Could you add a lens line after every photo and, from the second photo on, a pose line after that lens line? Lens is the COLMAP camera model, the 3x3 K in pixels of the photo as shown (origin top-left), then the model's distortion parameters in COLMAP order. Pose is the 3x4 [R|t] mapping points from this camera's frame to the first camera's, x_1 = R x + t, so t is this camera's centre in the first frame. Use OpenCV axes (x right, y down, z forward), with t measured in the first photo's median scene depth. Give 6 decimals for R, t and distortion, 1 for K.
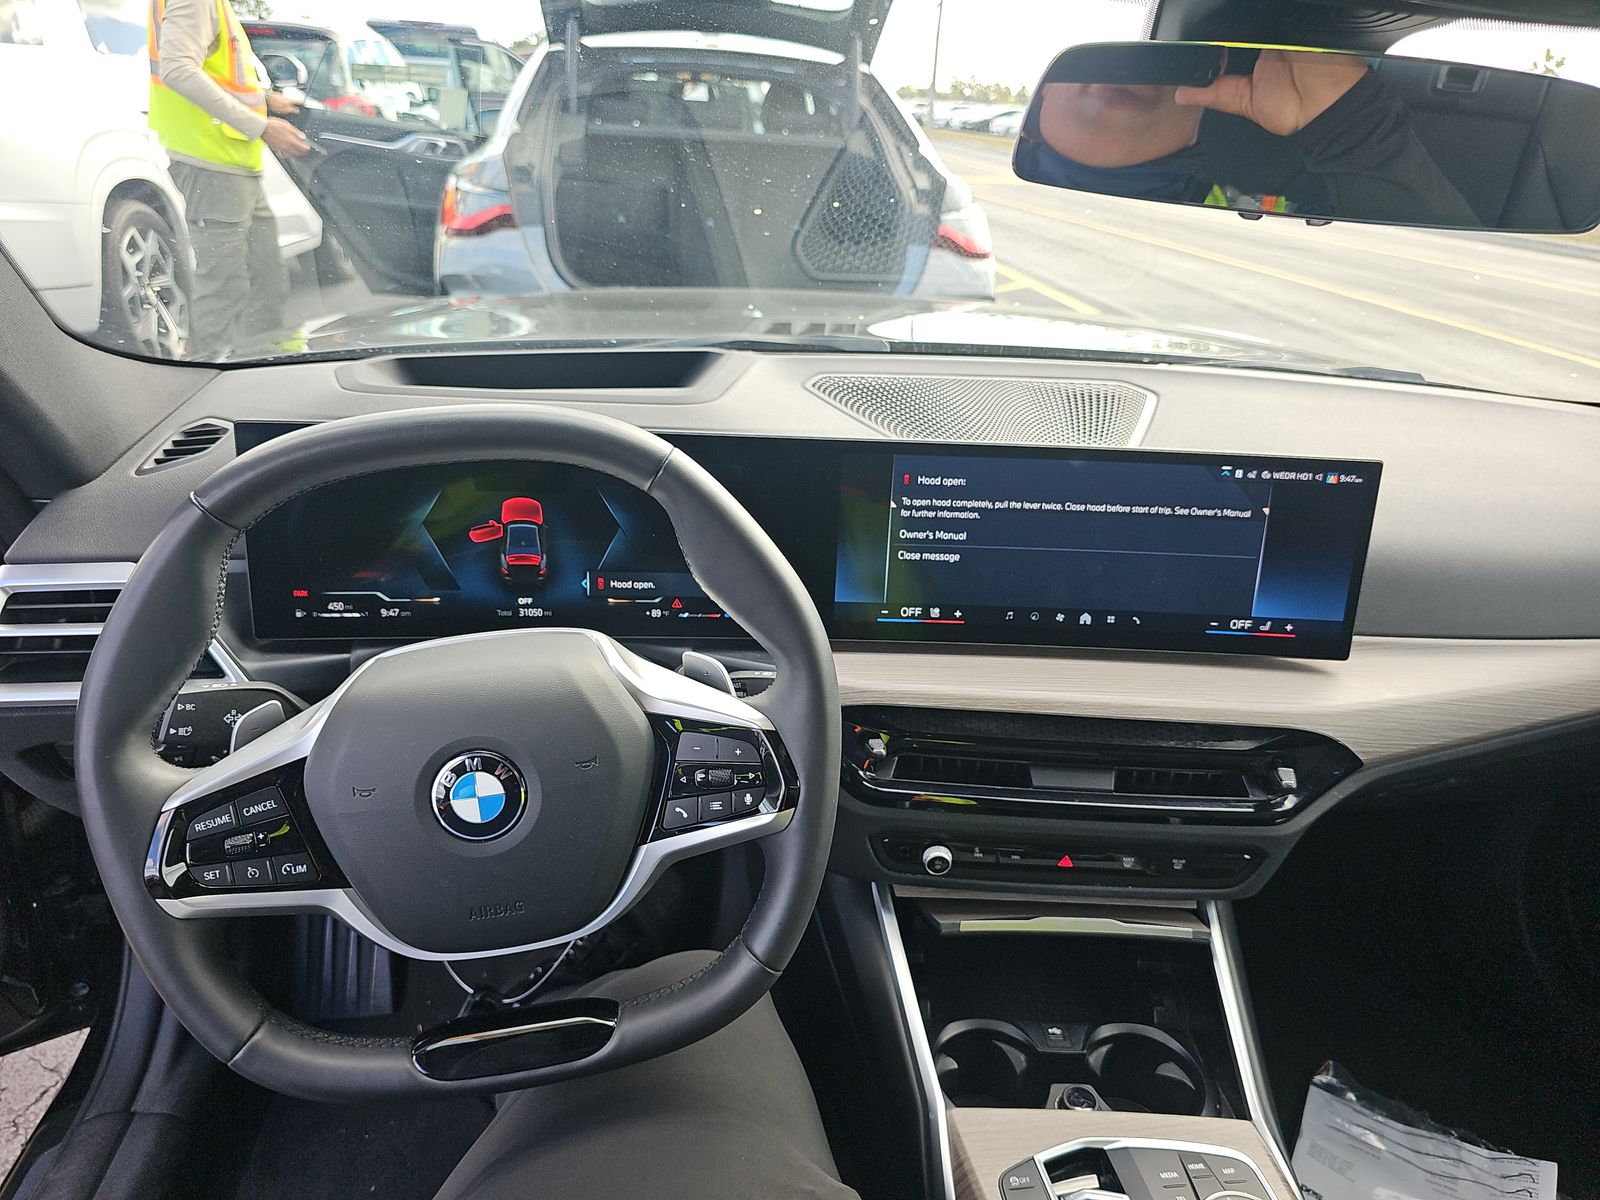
lens RADIAL K [[1065.5, 0, 810.0], [0, 1065.5, 604.5], [0, 0, 1]] dist [0.013614, -0.025199]
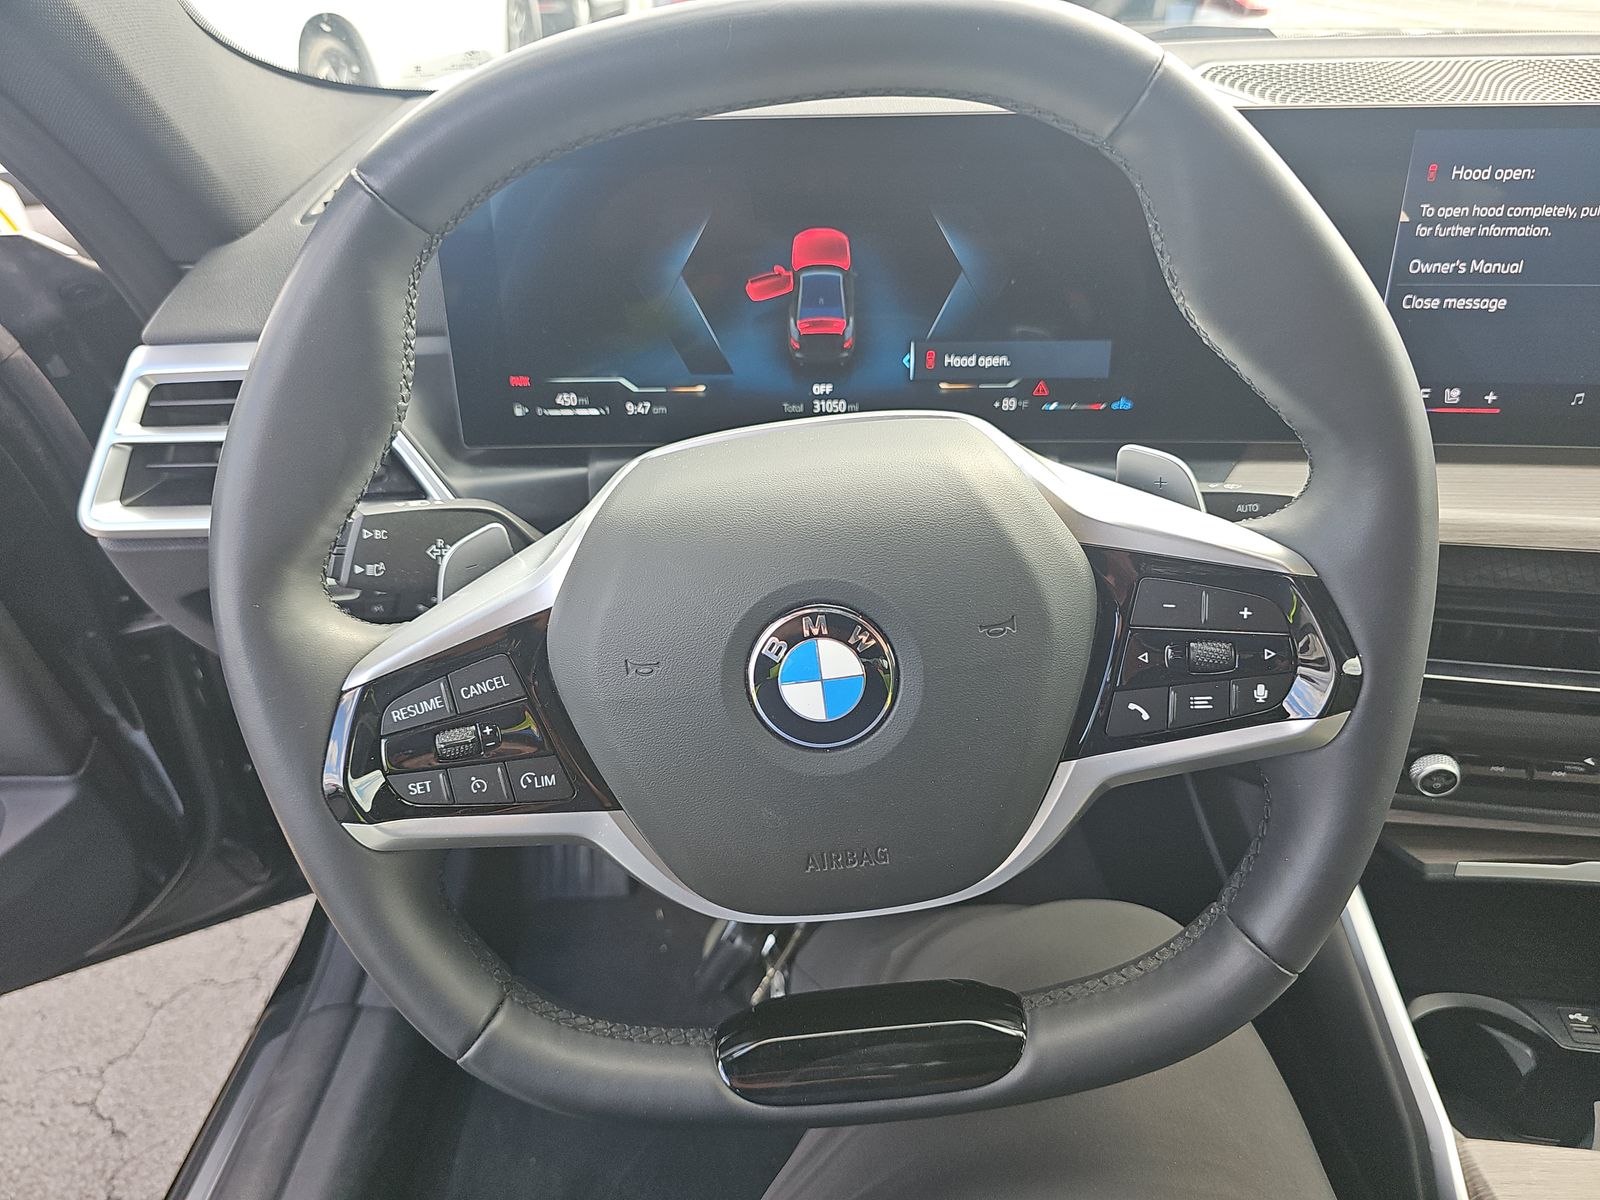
lens RADIAL K [[1065.5, 0, 789.2], [0, 1065.5, 588.9], [0, 0, 1]] dist [0.013614, -0.025199]
pose [[0.982961, 0.009480, -0.183570, -0.169442], [0.013104, 0.992514, 0.121427, 0.043786], [0.183347, -0.121763, 0.975478, 0.322773]]
